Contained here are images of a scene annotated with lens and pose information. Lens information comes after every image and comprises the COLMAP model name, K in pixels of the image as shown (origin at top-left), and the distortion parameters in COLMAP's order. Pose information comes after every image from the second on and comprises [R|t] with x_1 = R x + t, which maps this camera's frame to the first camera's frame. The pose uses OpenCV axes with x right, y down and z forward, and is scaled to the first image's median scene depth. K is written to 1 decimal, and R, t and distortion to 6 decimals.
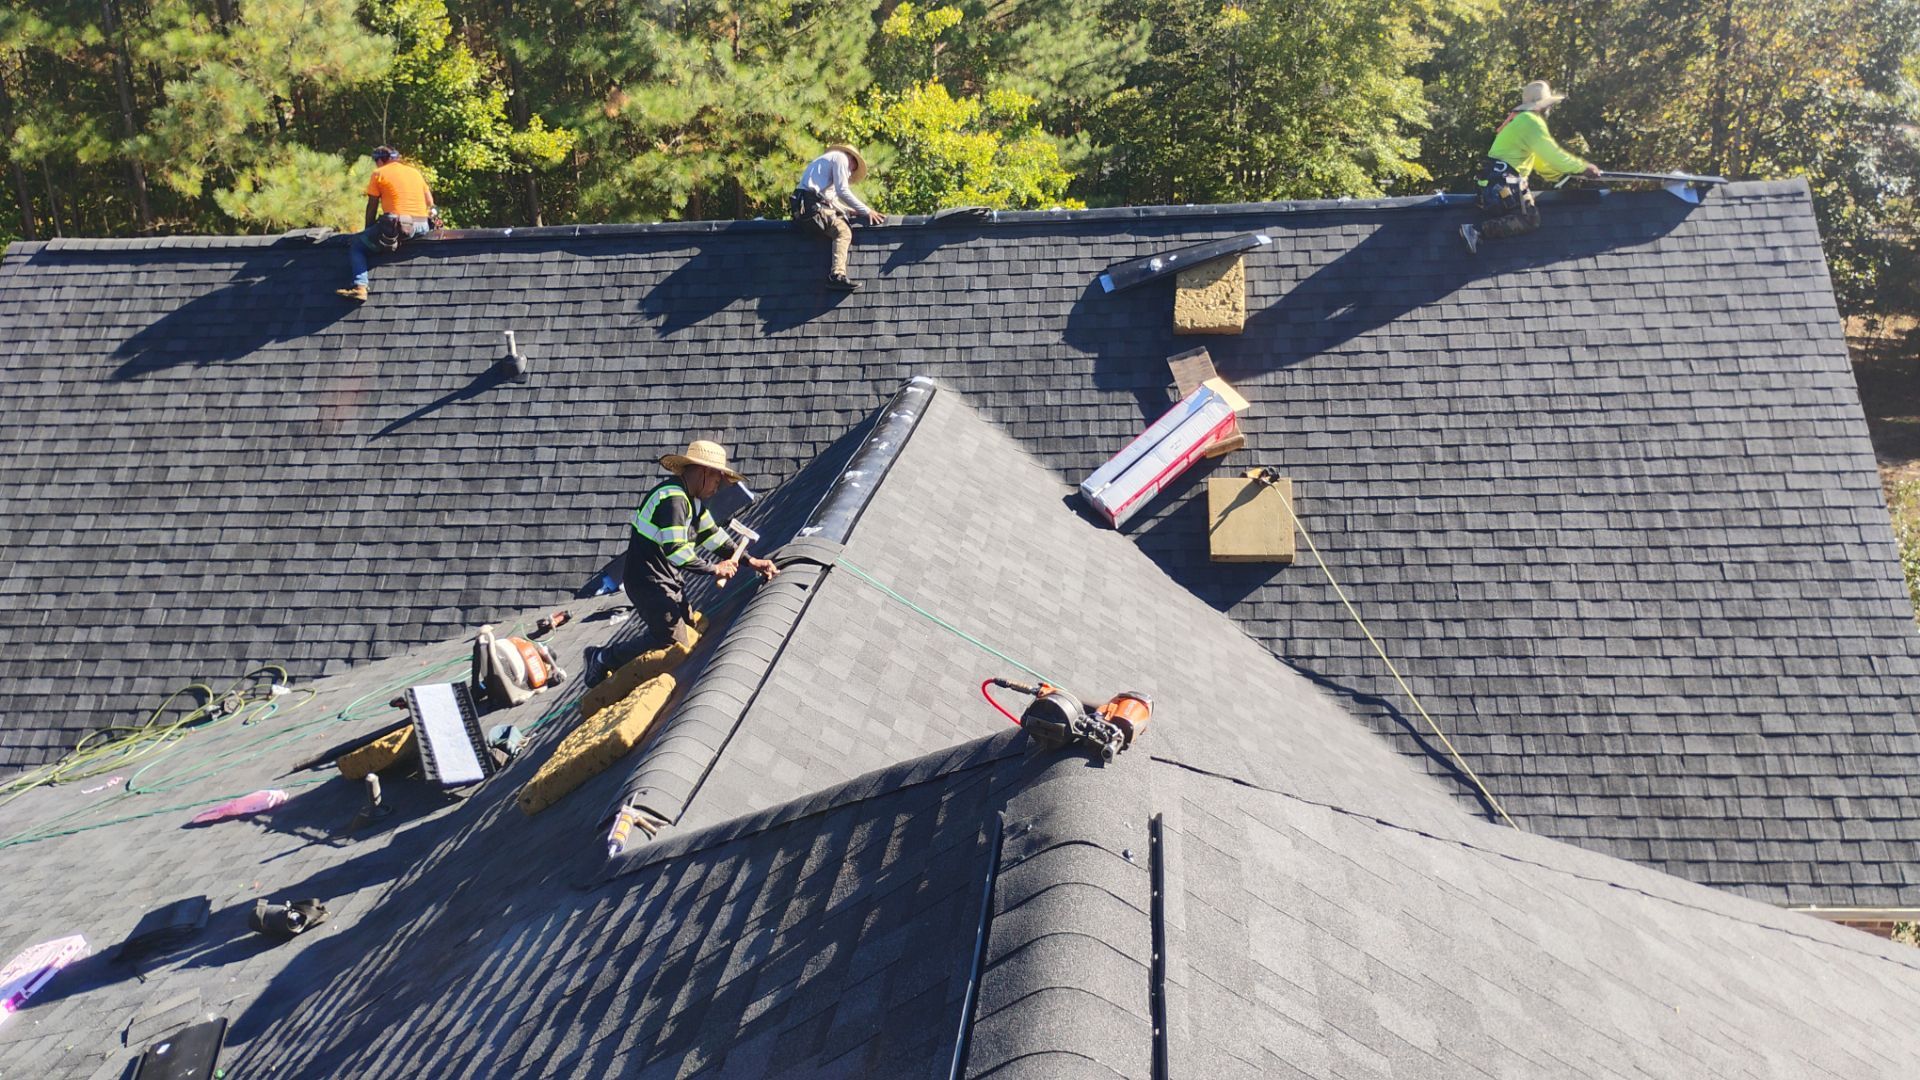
lens RADIAL K [[1599.2, 0, 950.8], [0, 1599.2, 541.7], [0, 0, 1]] dist [0.047155, -0.054128]
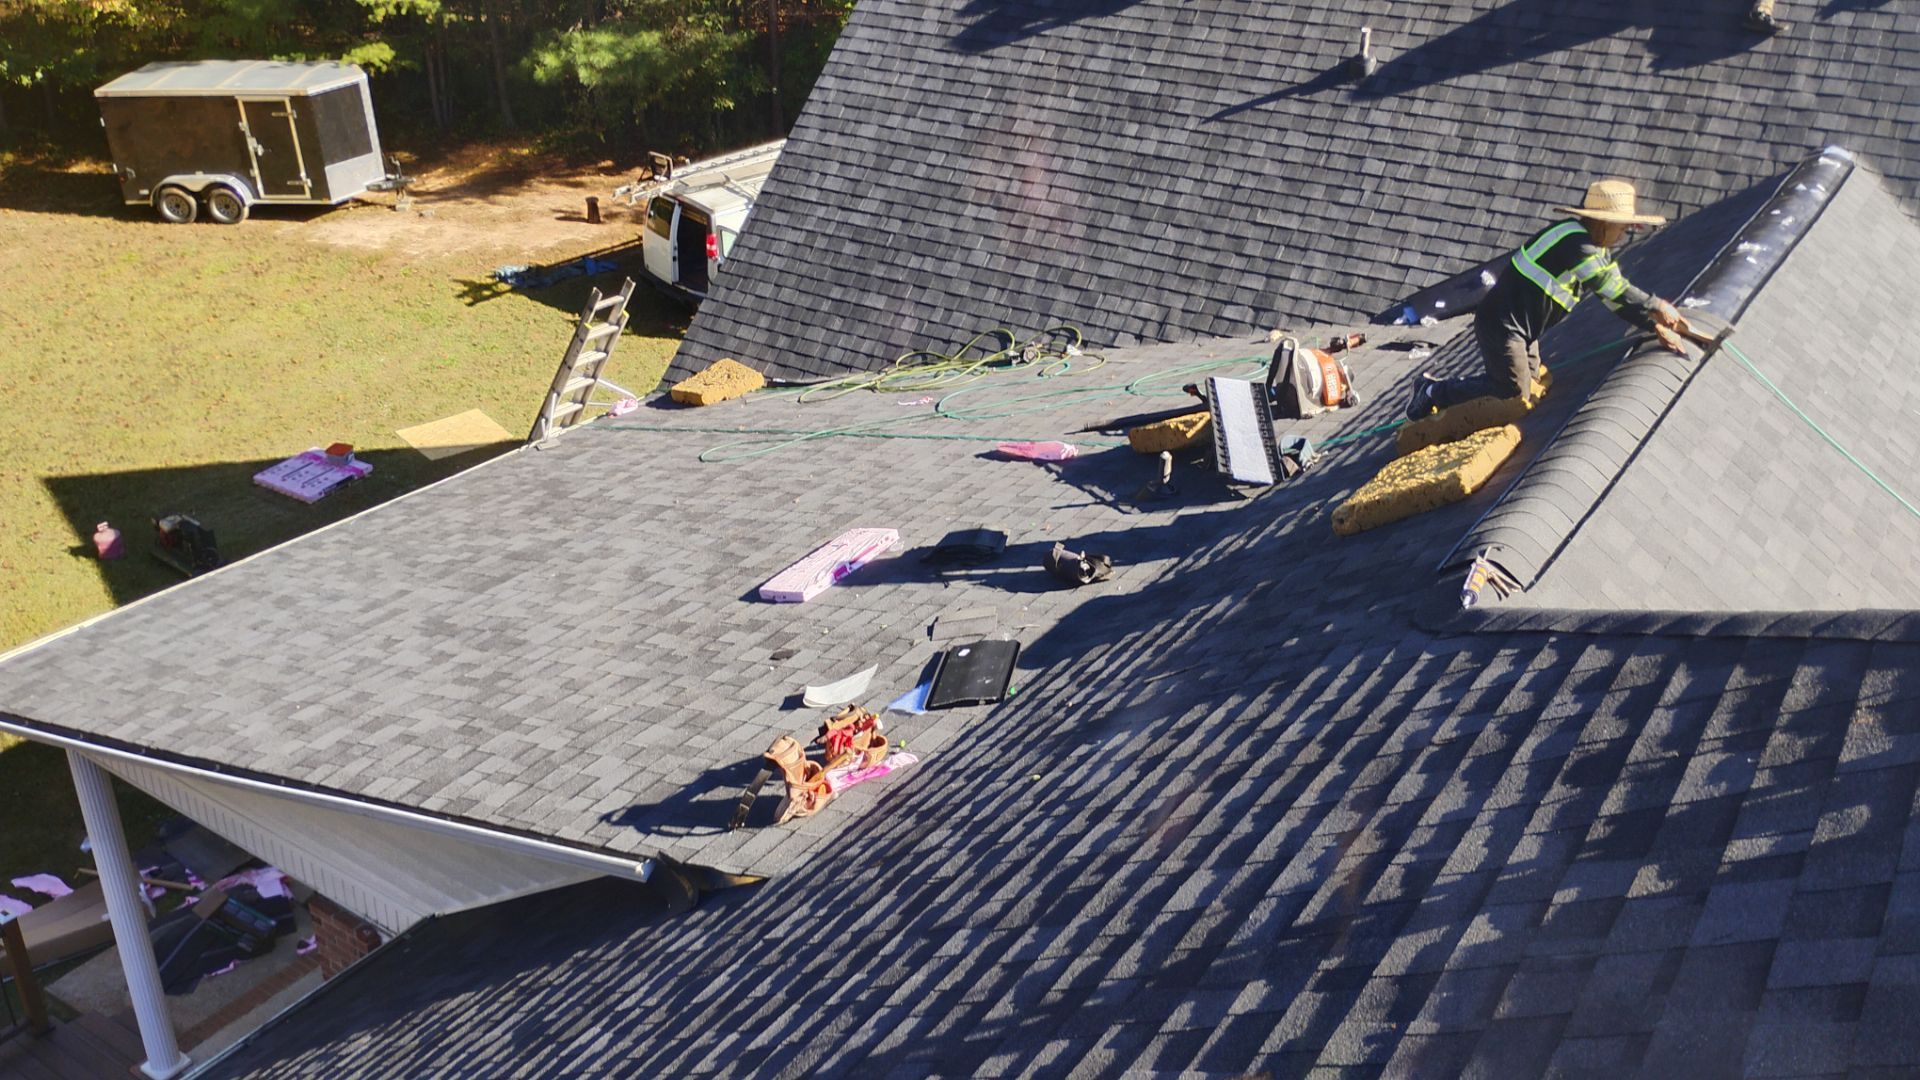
lens RADIAL K [[1589.3, 0, 961.4], [0, 1589.3, 532.6], [0, 0, 1]] dist [0.054402, -0.067965]
pose [[0.887895, 0.259046, -0.380181, -0.055276], [-0.193401, 0.960006, 0.202444, 0.009881], [0.417419, -0.106222, 0.902485, 0.019150]]
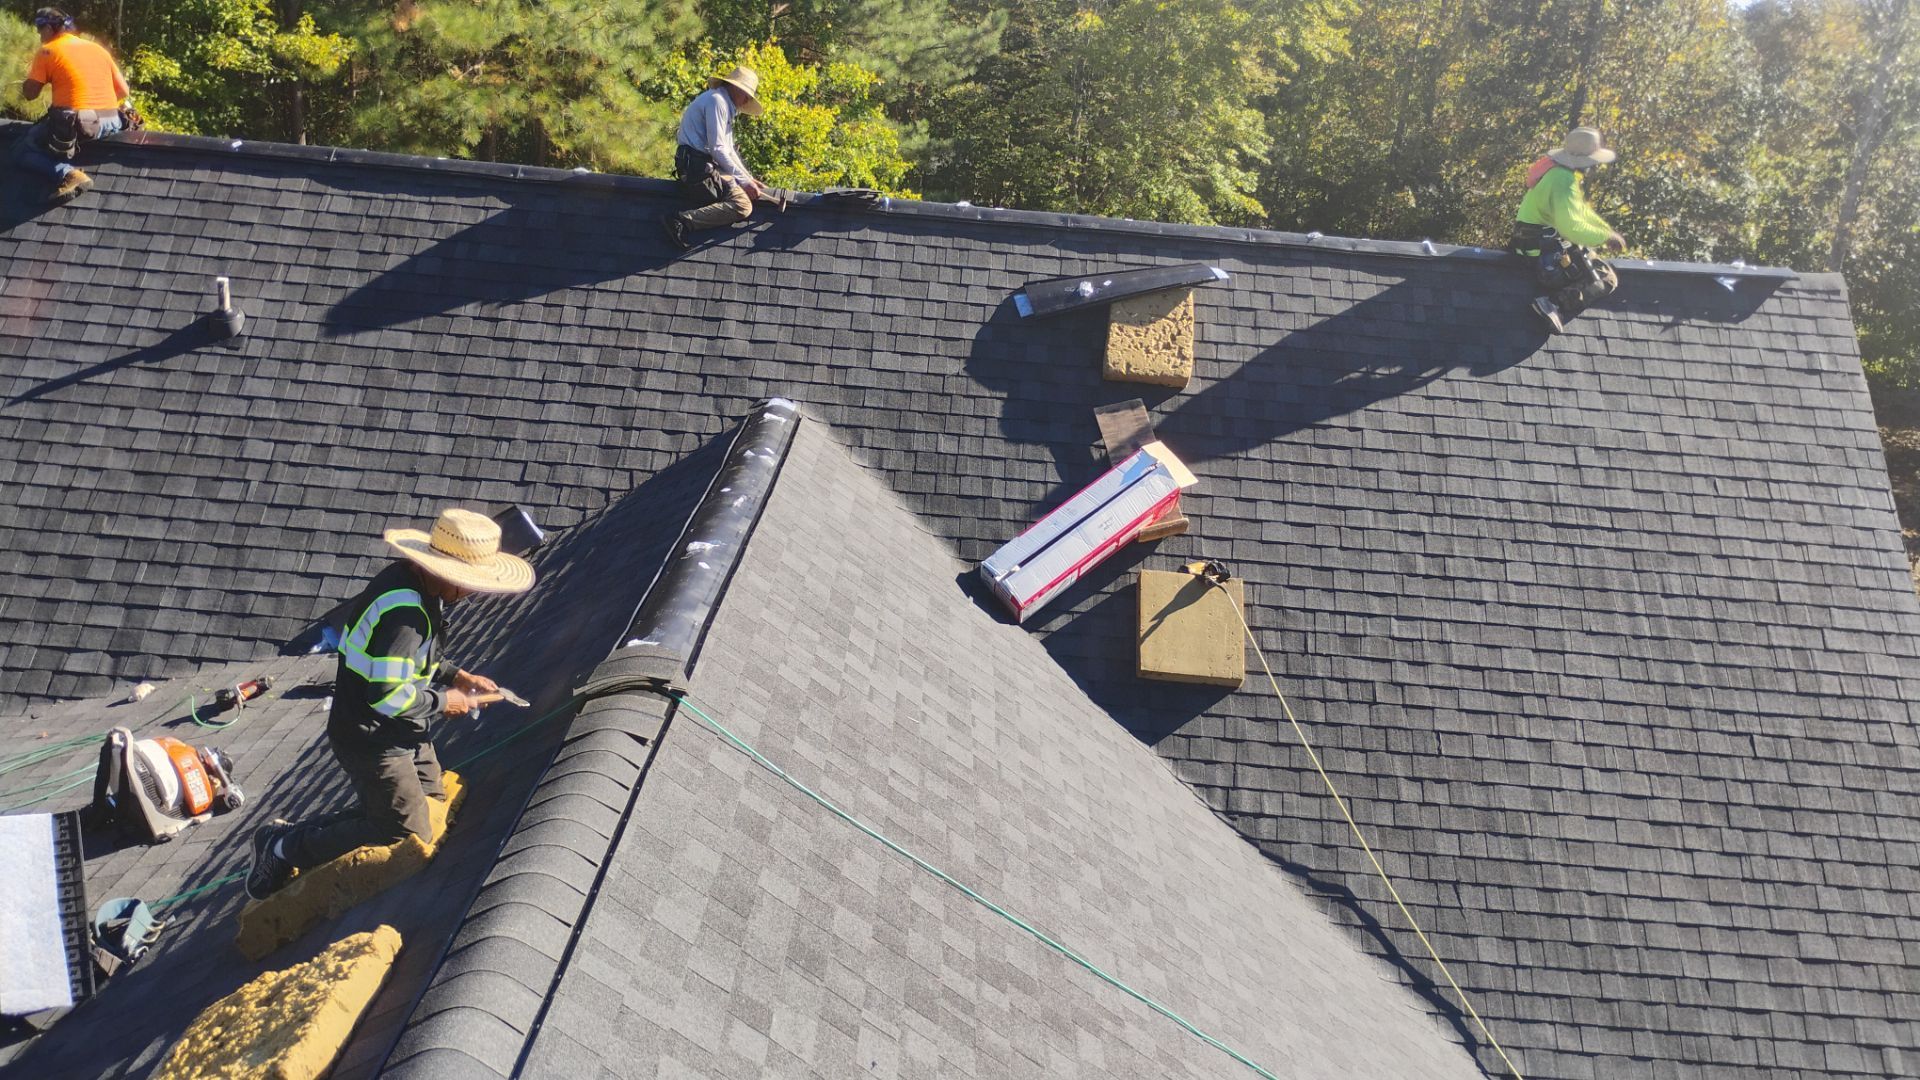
lens RADIAL K [[1589.3, 0, 961.4], [0, 1589.3, 532.6], [0, 0, 1]] dist [0.054402, -0.067965]
pose [[0.984710, 0.089642, 0.149368, -0.042199], [-0.090090, 0.995926, -0.003776, -0.044717], [-0.149098, -0.009738, 0.988774, 0.231452]]
